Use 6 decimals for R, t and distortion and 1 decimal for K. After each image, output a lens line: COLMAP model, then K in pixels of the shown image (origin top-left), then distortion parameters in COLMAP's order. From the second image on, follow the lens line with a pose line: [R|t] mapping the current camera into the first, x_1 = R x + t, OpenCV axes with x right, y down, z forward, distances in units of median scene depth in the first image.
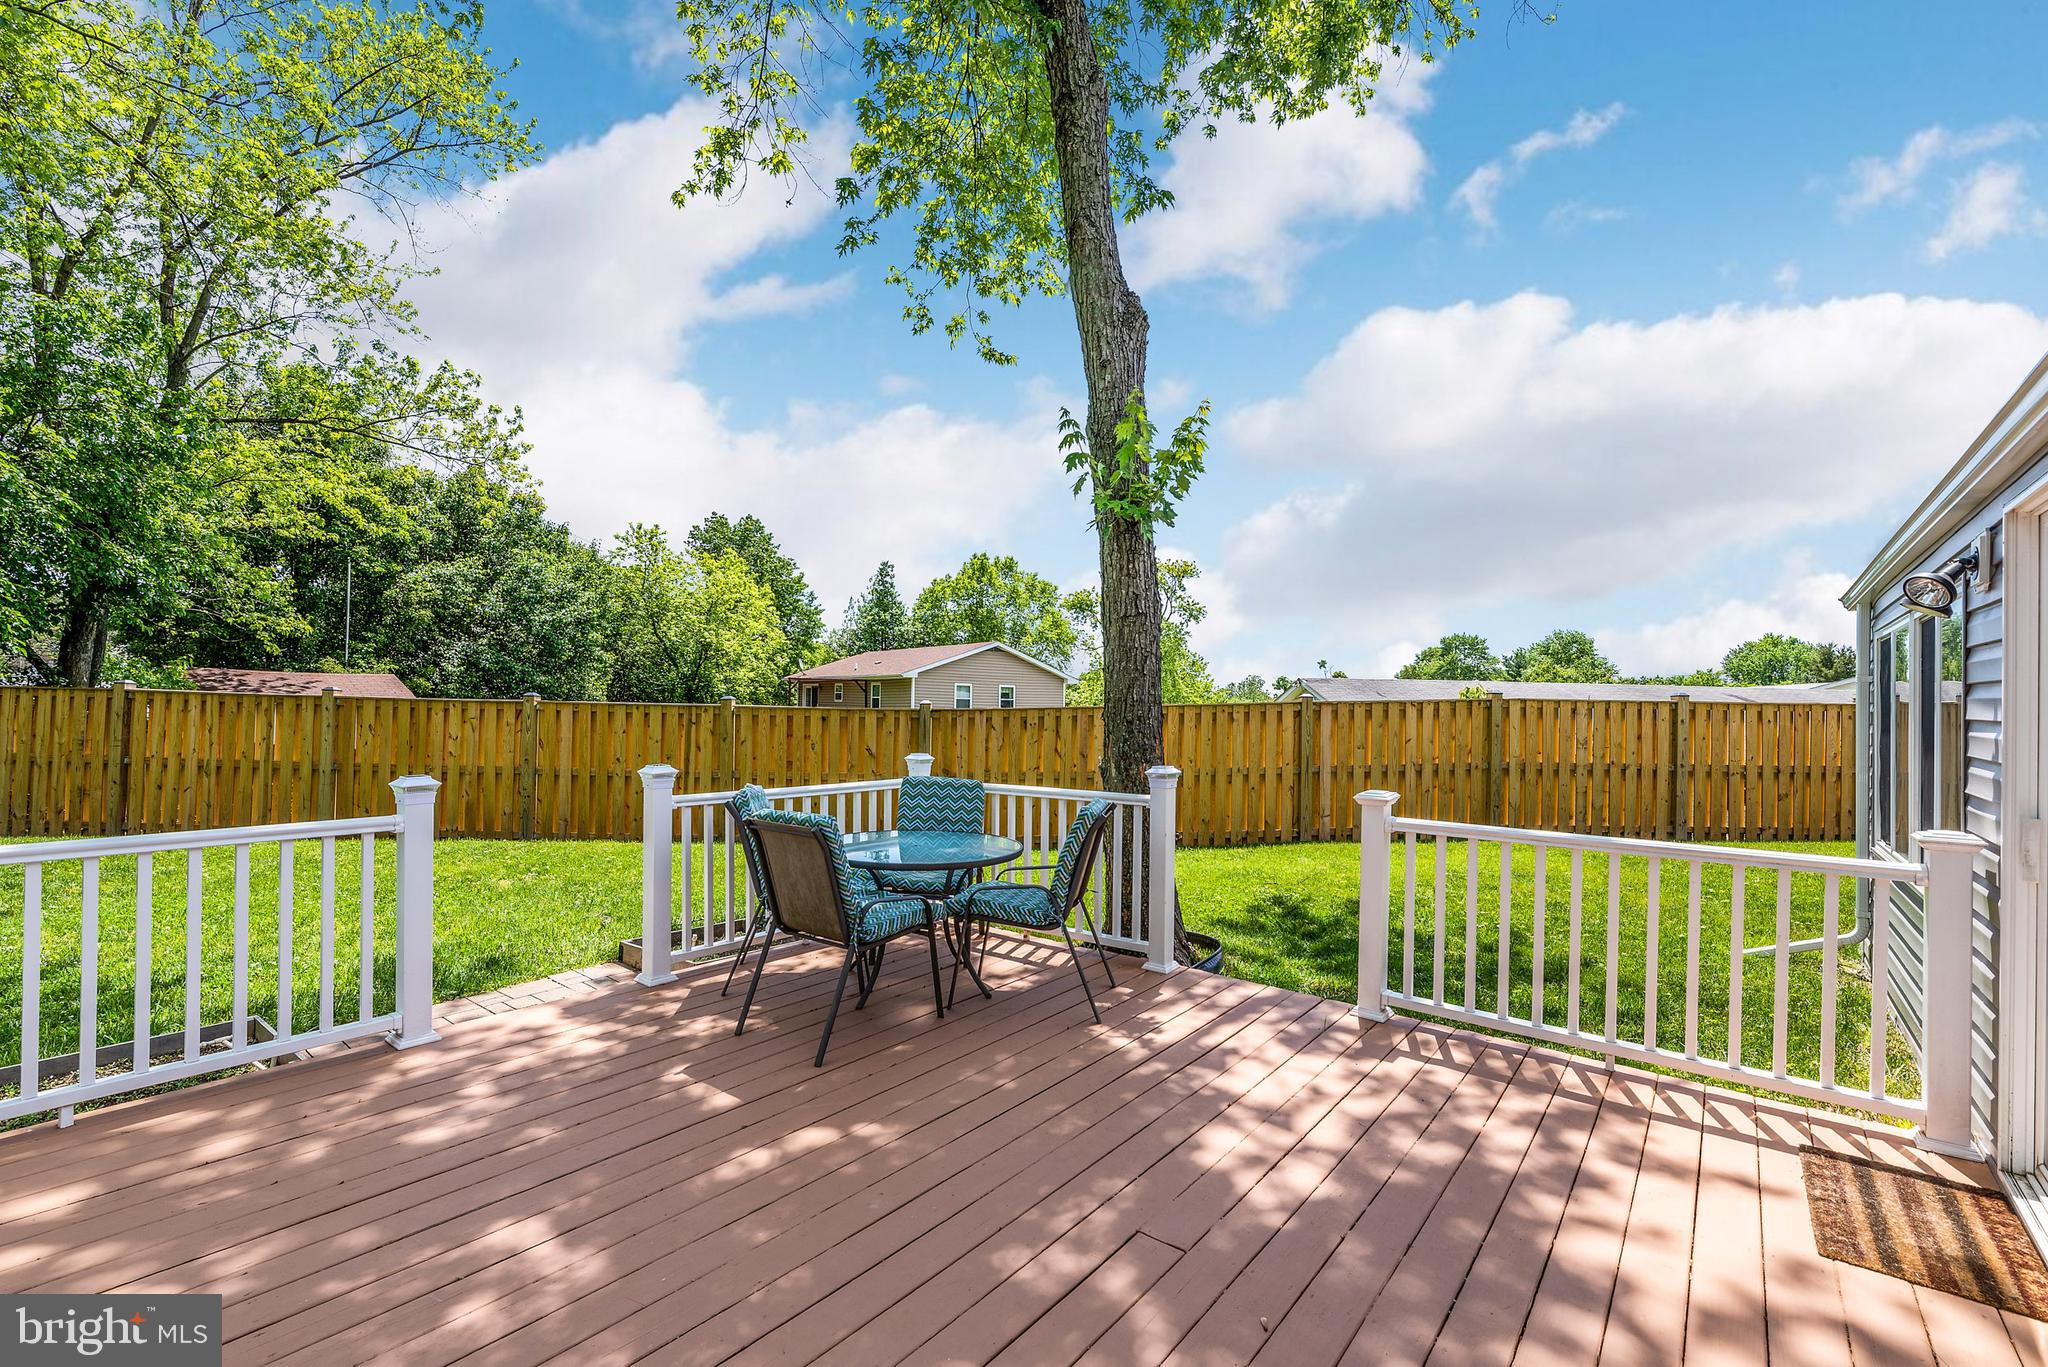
lens RADIAL K [[879.4, 0, 1024.0], [0, 879.4, 683.5], [0, 0, 1]] dist [0.005386, 0.000079]
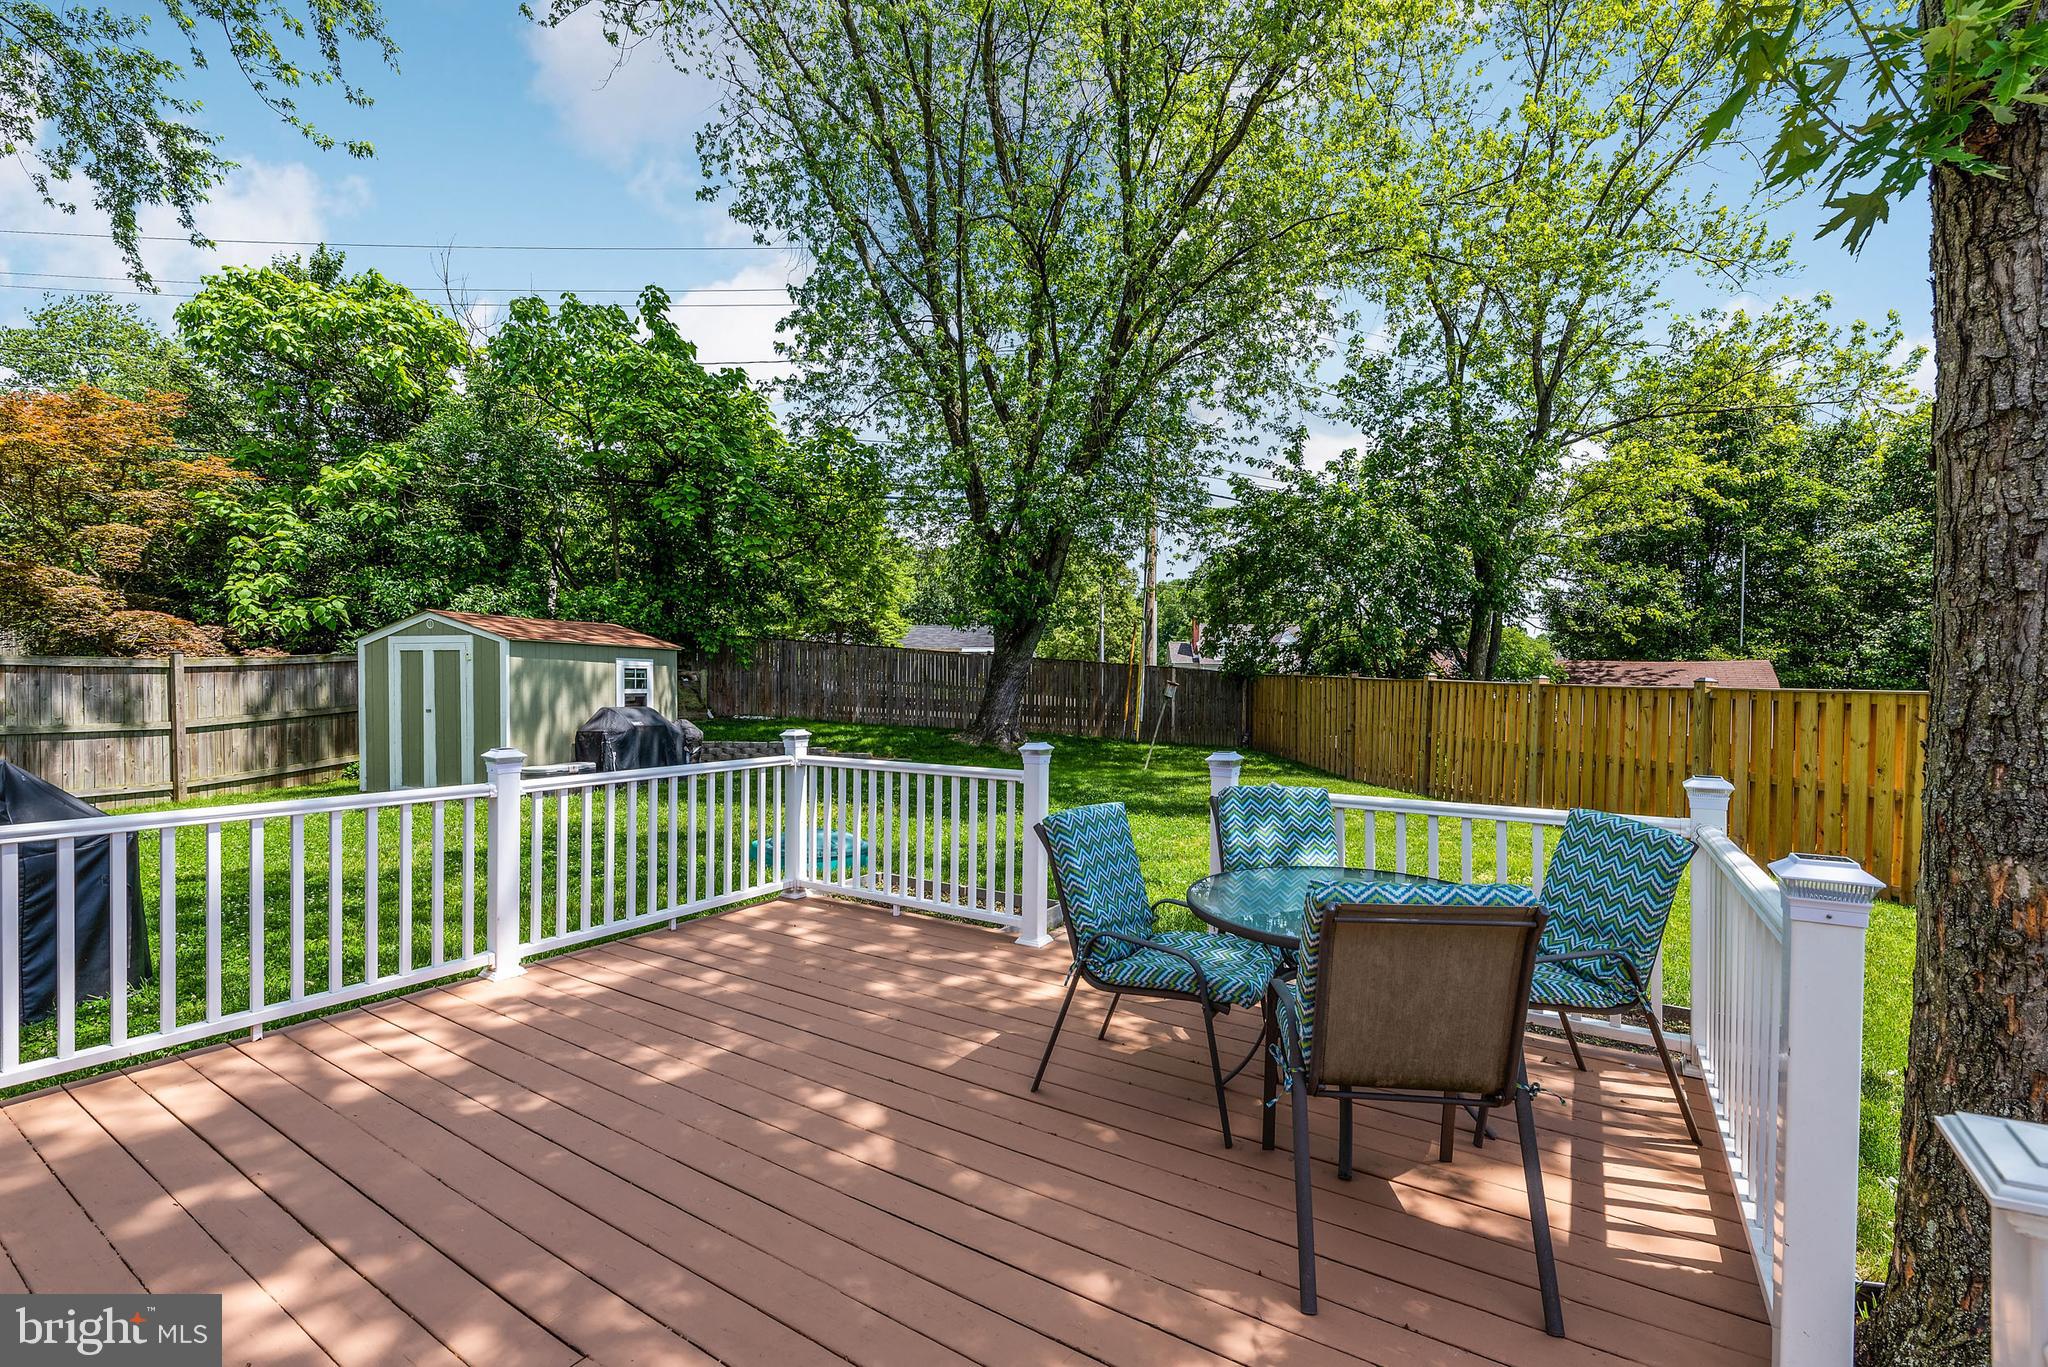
lens RADIAL K [[879.4, 0, 1024.0], [0, 879.4, 683.5], [0, 0, 1]] dist [0.005386, 0.000079]
pose [[0.120277, -0.008335, -0.992705, 0.191720], [0.019259, 0.999796, -0.006061, 0.008393], [0.992554, -0.018390, 0.120413, 0.264371]]
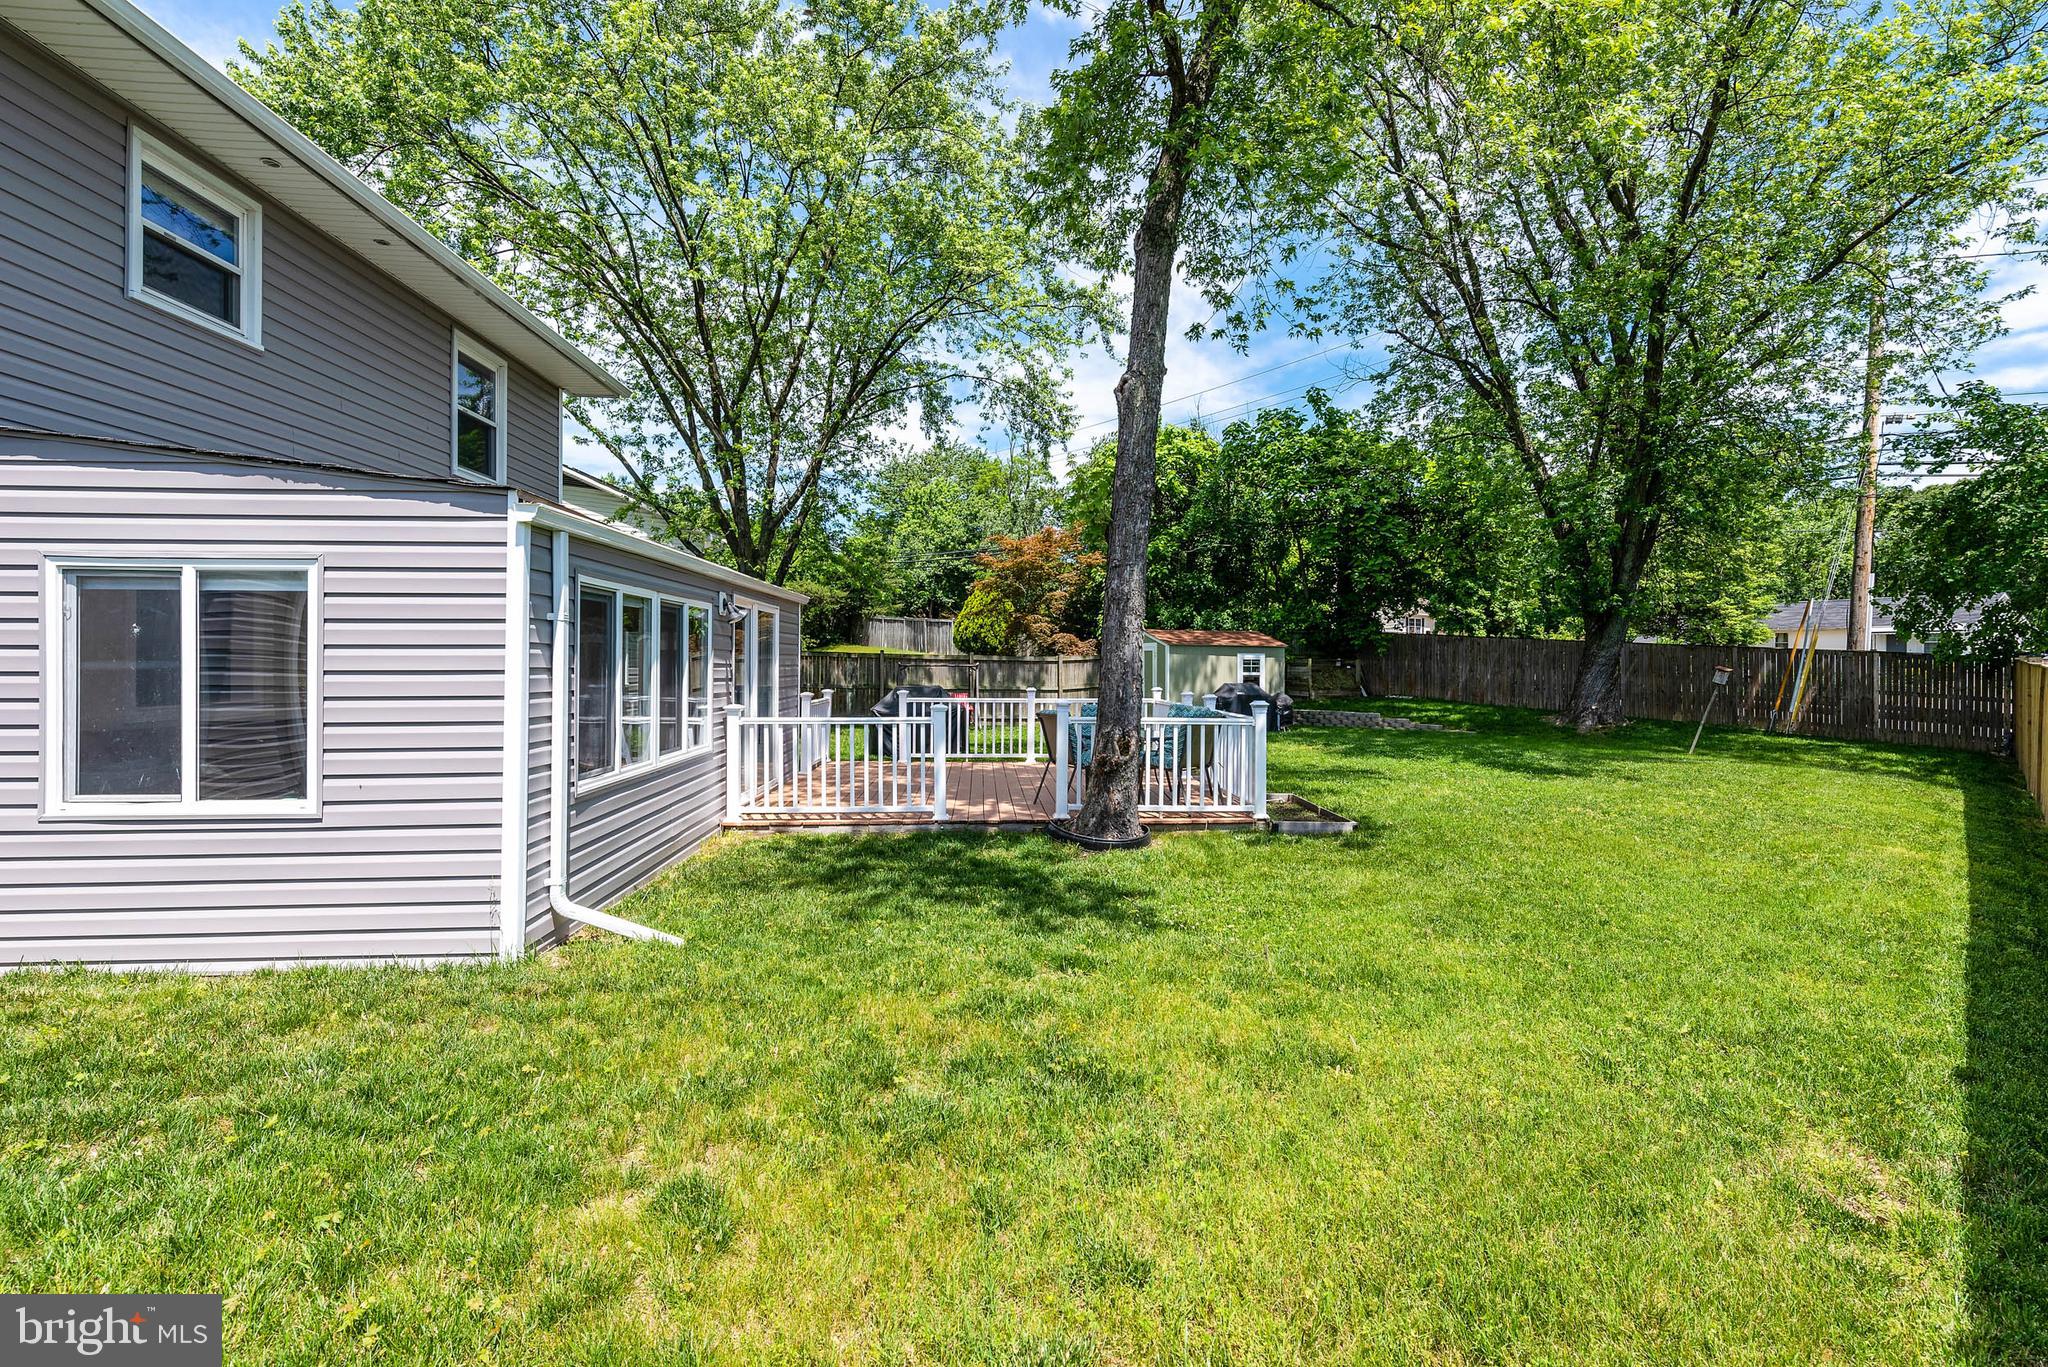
lens RADIAL K [[879.4, 0, 1024.0], [0, 879.4, 683.5], [0, 0, 1]] dist [0.005386, 0.000079]
pose [[-0.742150, -0.004142, -0.670222, 0.335392], [0.000867, 0.999974, -0.007140, 0.018484], [0.670234, -0.005880, -0.742127, 0.526132]]
